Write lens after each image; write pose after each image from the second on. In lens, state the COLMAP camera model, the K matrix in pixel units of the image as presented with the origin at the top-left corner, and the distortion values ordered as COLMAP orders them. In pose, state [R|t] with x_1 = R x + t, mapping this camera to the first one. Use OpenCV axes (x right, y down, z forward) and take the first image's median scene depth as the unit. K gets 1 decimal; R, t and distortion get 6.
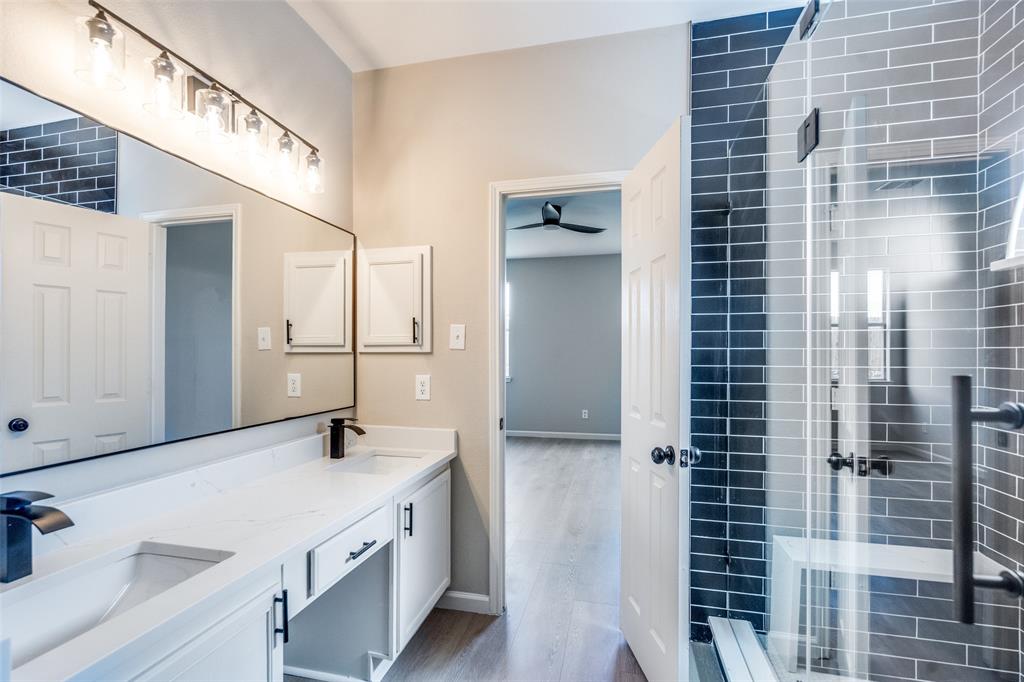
lens RADIAL K [[473.4, 0, 510.3], [0, 473.4, 354.6], [0, 0, 1]] dist [0.000598, 0.001118]
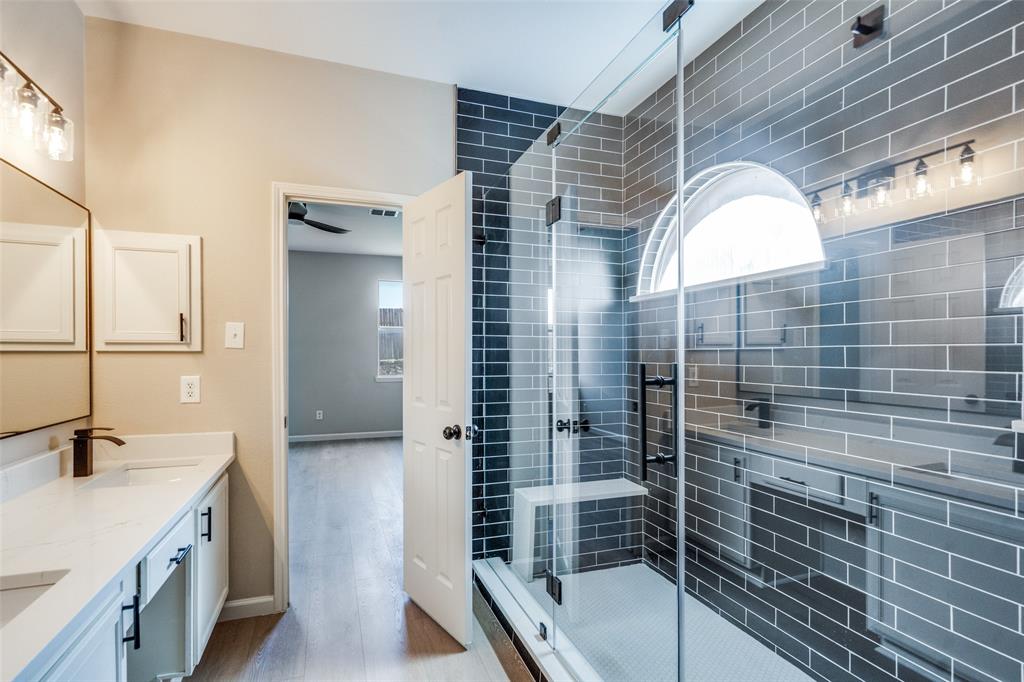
lens RADIAL K [[486.3, 0, 498.3], [0, 486.3, 351.3], [0, 0, 1]] dist [0.000223, 0.000628]
pose [[0.845211, 0.003254, 0.534422, -0.212496], [-0.000165, 0.999983, -0.005829, 0.000891], [-0.534432, 0.004839, 0.845197, -0.135827]]
